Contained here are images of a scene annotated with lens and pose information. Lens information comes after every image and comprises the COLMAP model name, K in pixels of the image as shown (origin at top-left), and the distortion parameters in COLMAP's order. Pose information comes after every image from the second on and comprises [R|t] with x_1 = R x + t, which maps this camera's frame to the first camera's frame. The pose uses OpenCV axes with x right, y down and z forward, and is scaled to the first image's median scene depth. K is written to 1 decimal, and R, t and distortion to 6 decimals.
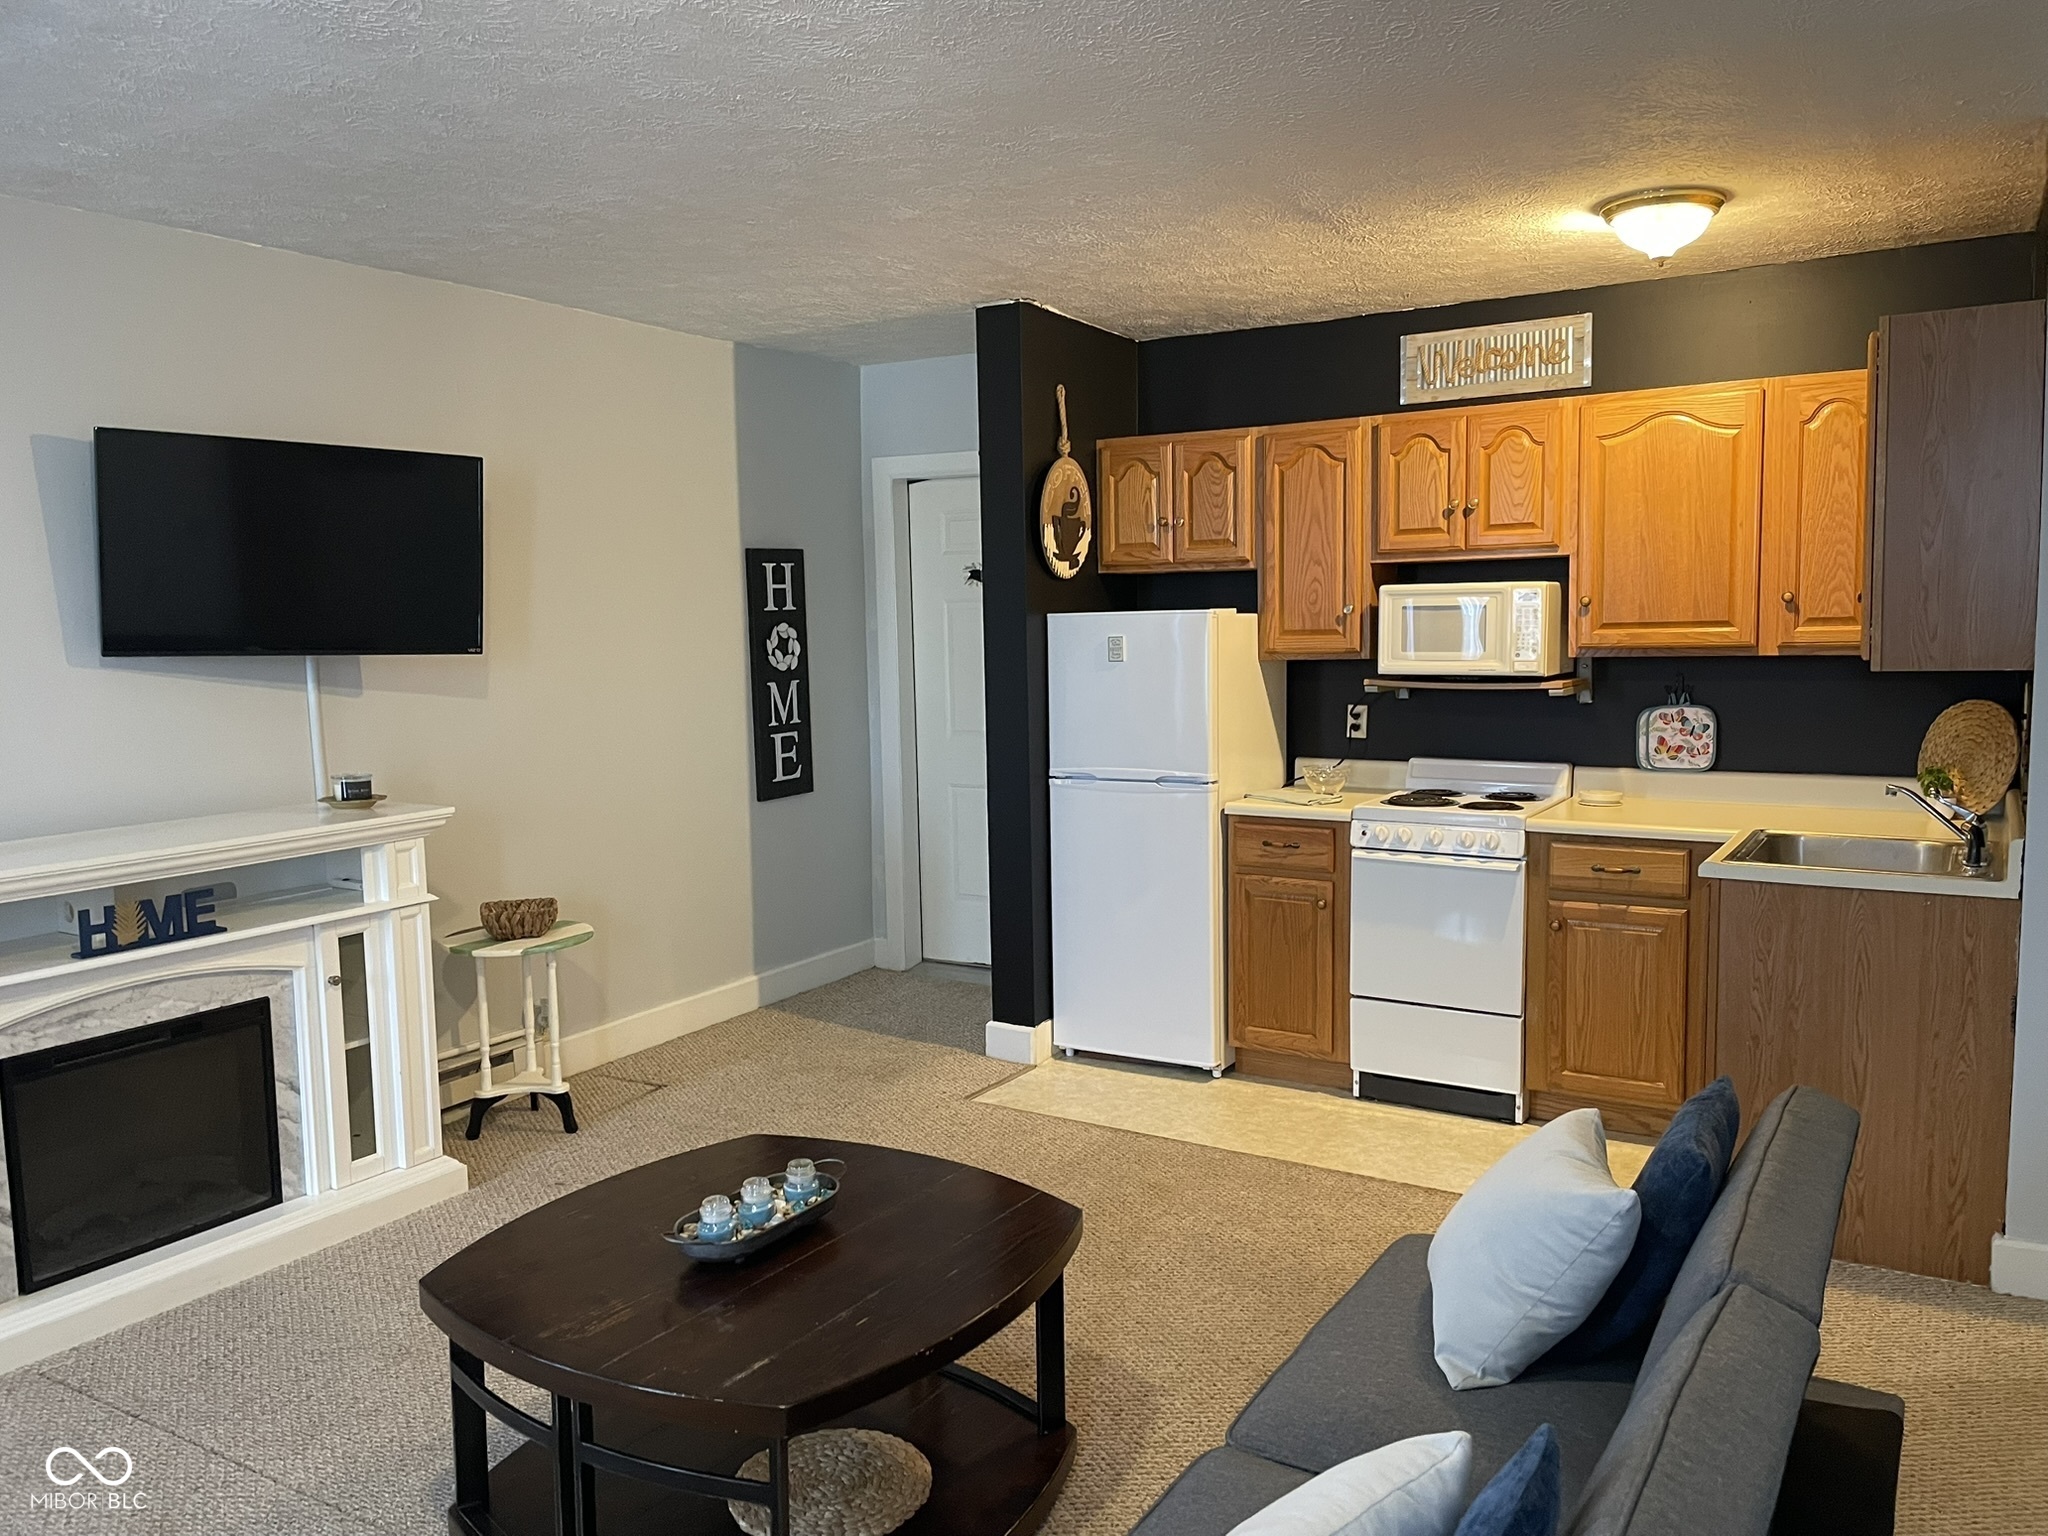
lens RADIAL K [[1568.4, 0, 1038.0], [0, 1568.4, 794.8], [0, 0, 1]] dist [0.083484, -0.135726]
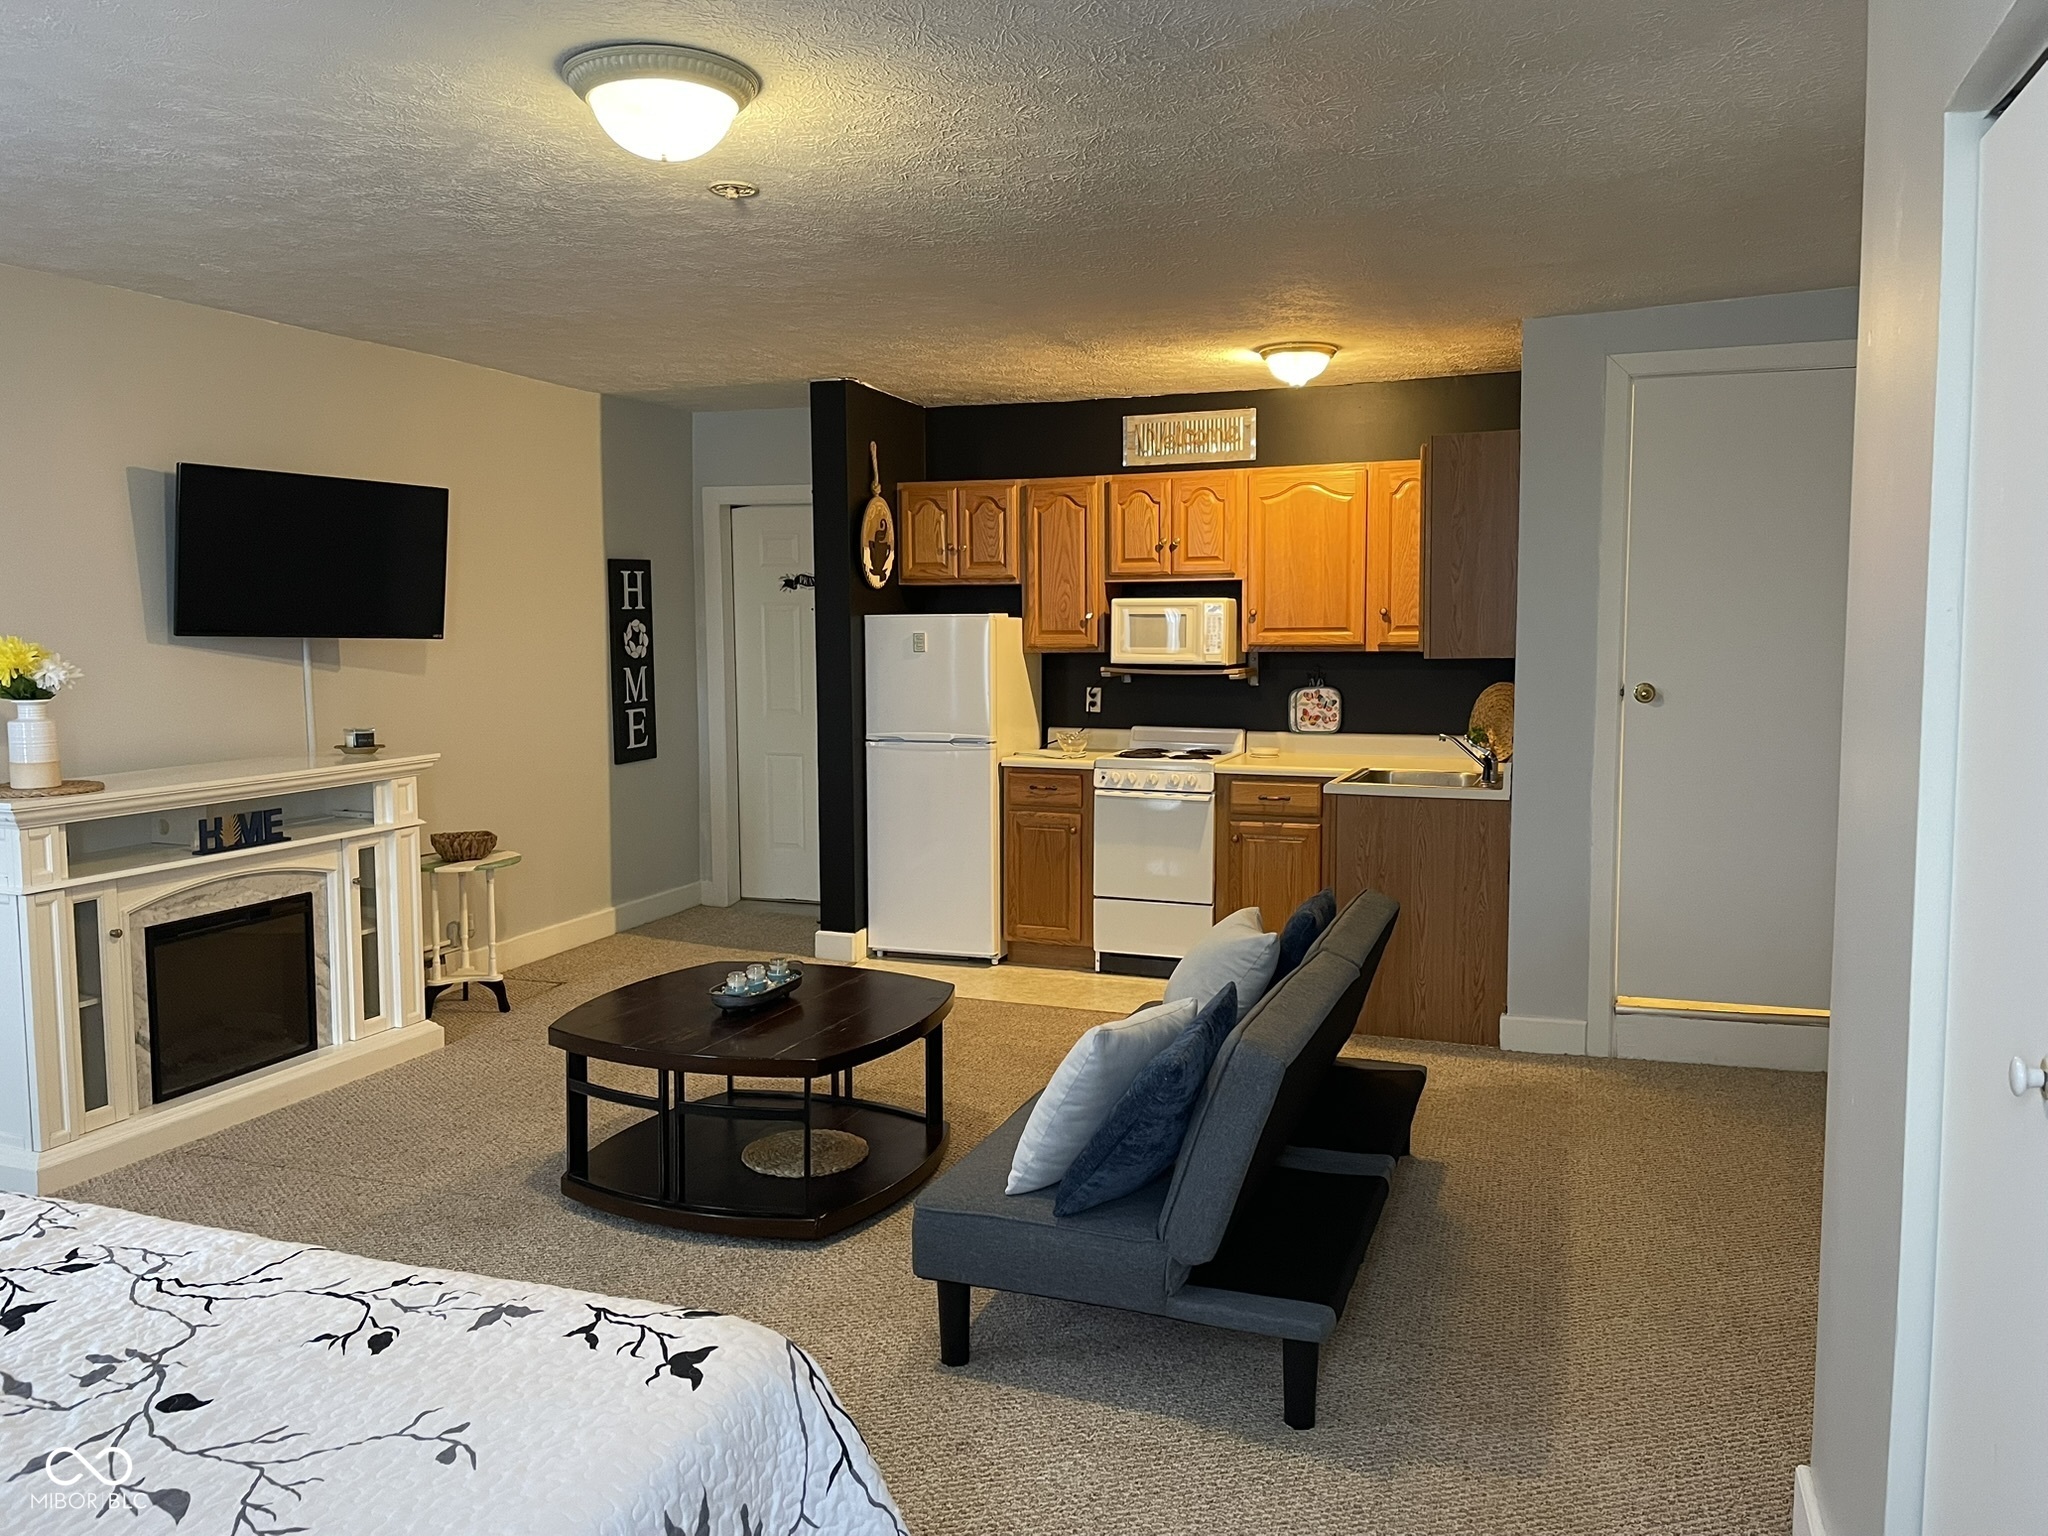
lens RADIAL K [[1568.4, 0, 1038.0], [0, 1568.4, 794.8], [0, 0, 1]] dist [0.083484, -0.135726]
pose [[0.981738, -0.006786, 0.190115, -0.109655], [0.007717, 0.999962, -0.004159, 0.044133], [-0.190080, 0.005550, 0.981753, -0.337251]]
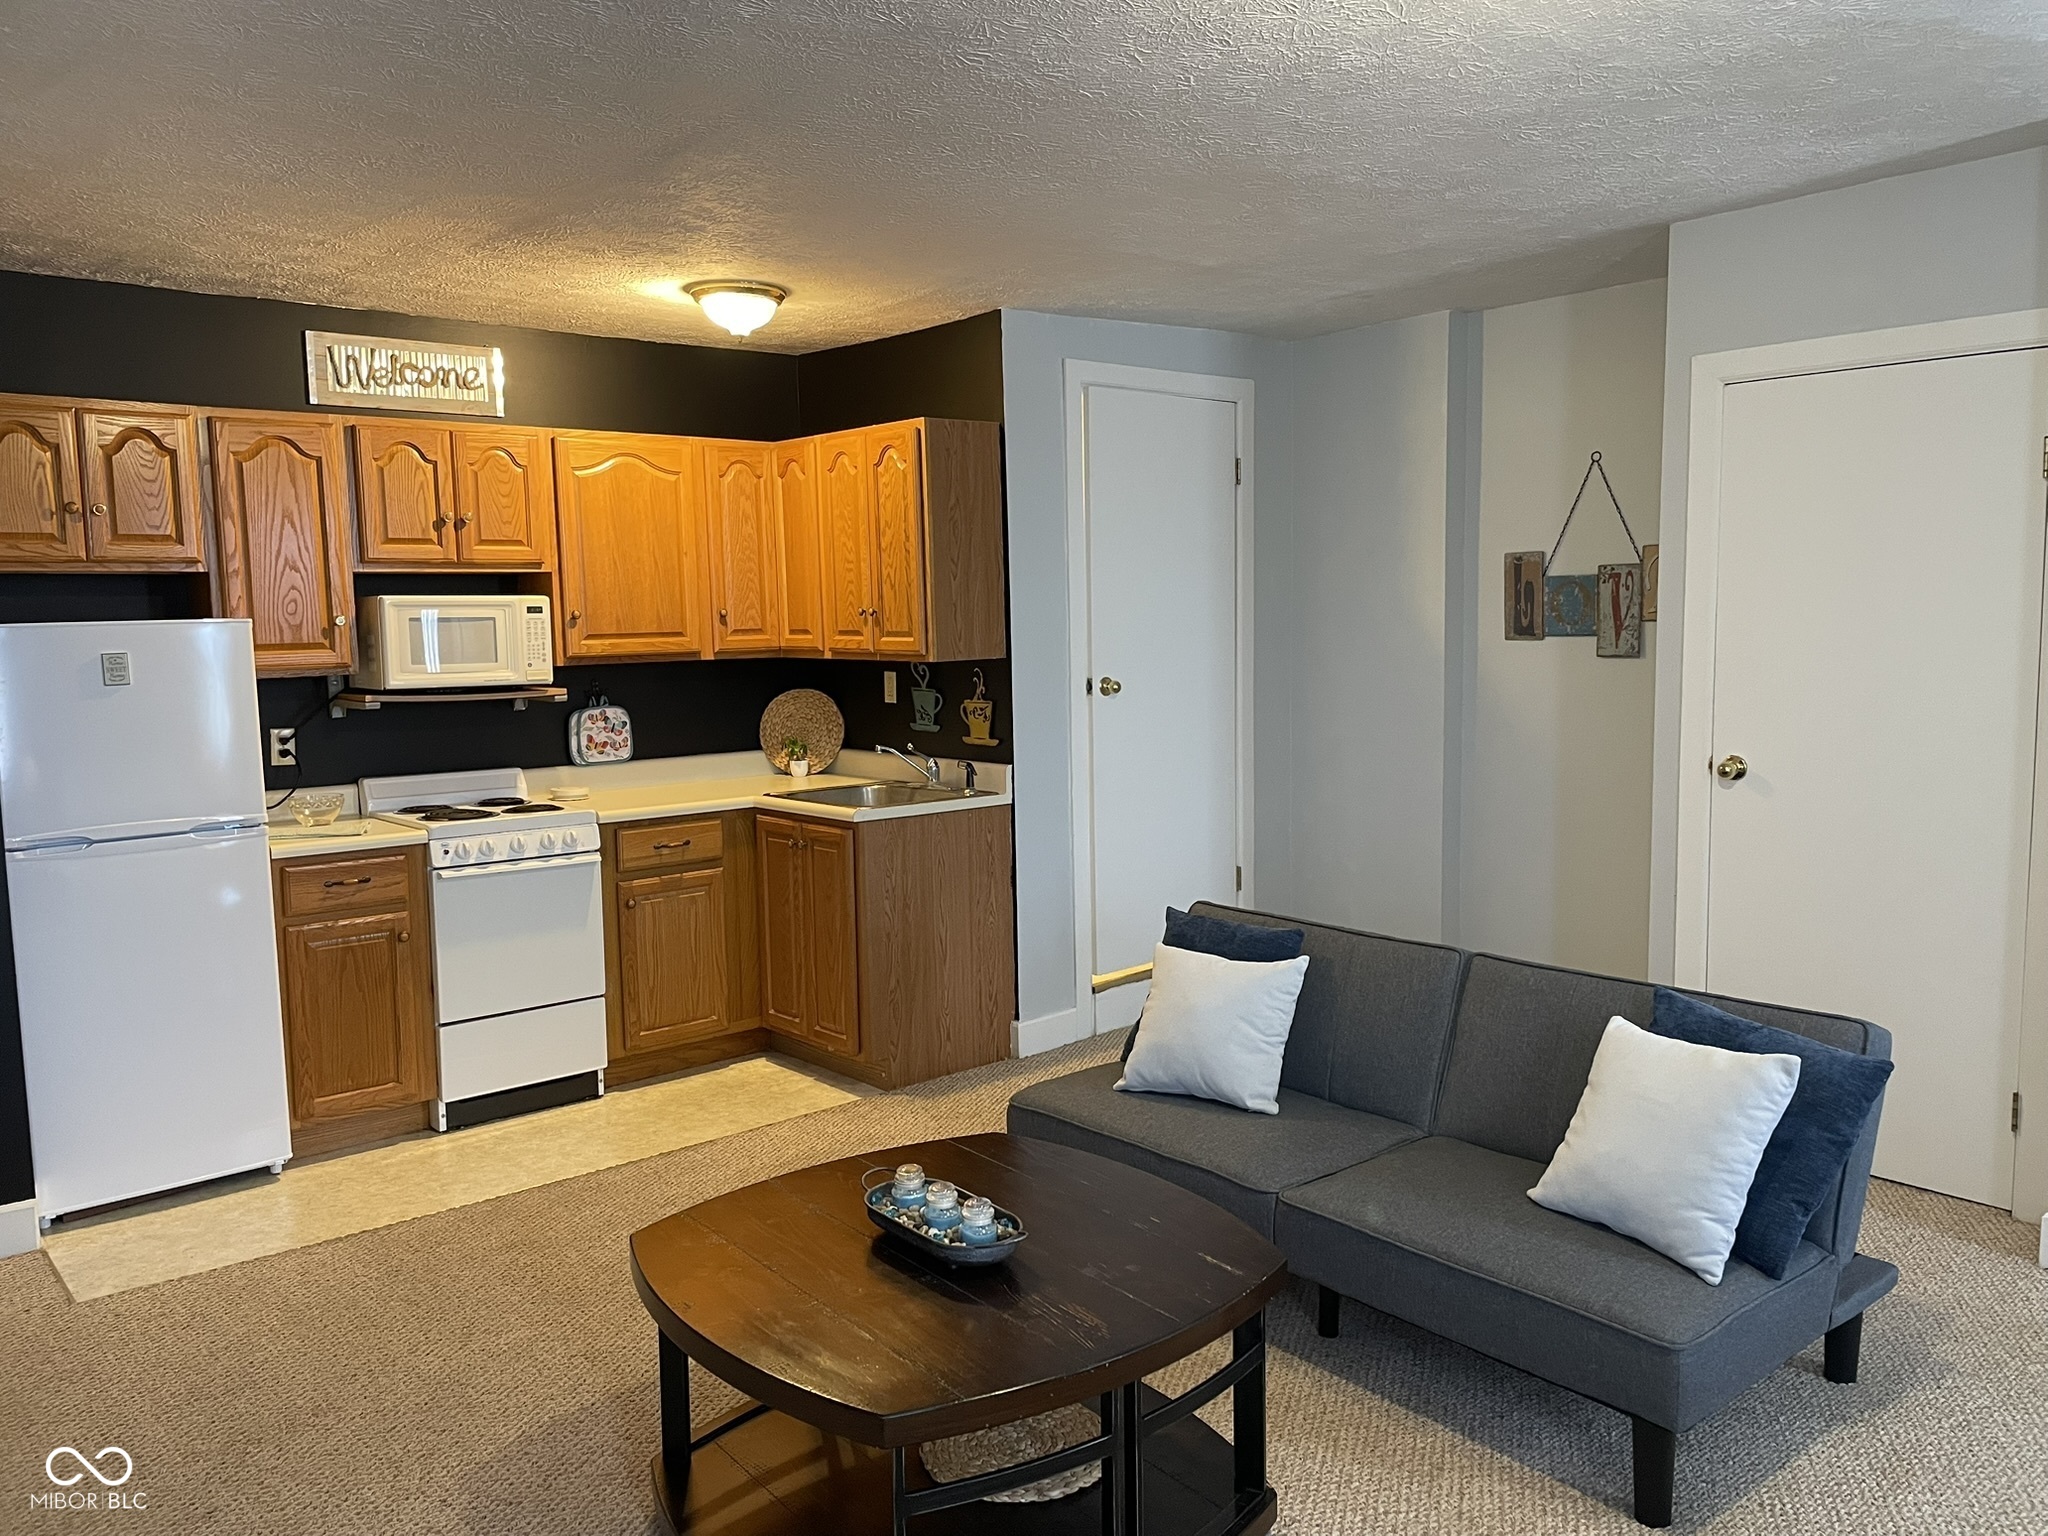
lens RADIAL K [[1568.4, 0, 1038.0], [0, 1568.4, 794.8], [0, 0, 1]] dist [0.083484, -0.135726]
pose [[0.284447, -0.098064, 0.953663, -0.602036], [0.122235, 0.990346, 0.065377, -0.029072], [-0.950867, 0.097975, 0.293688, 0.364894]]
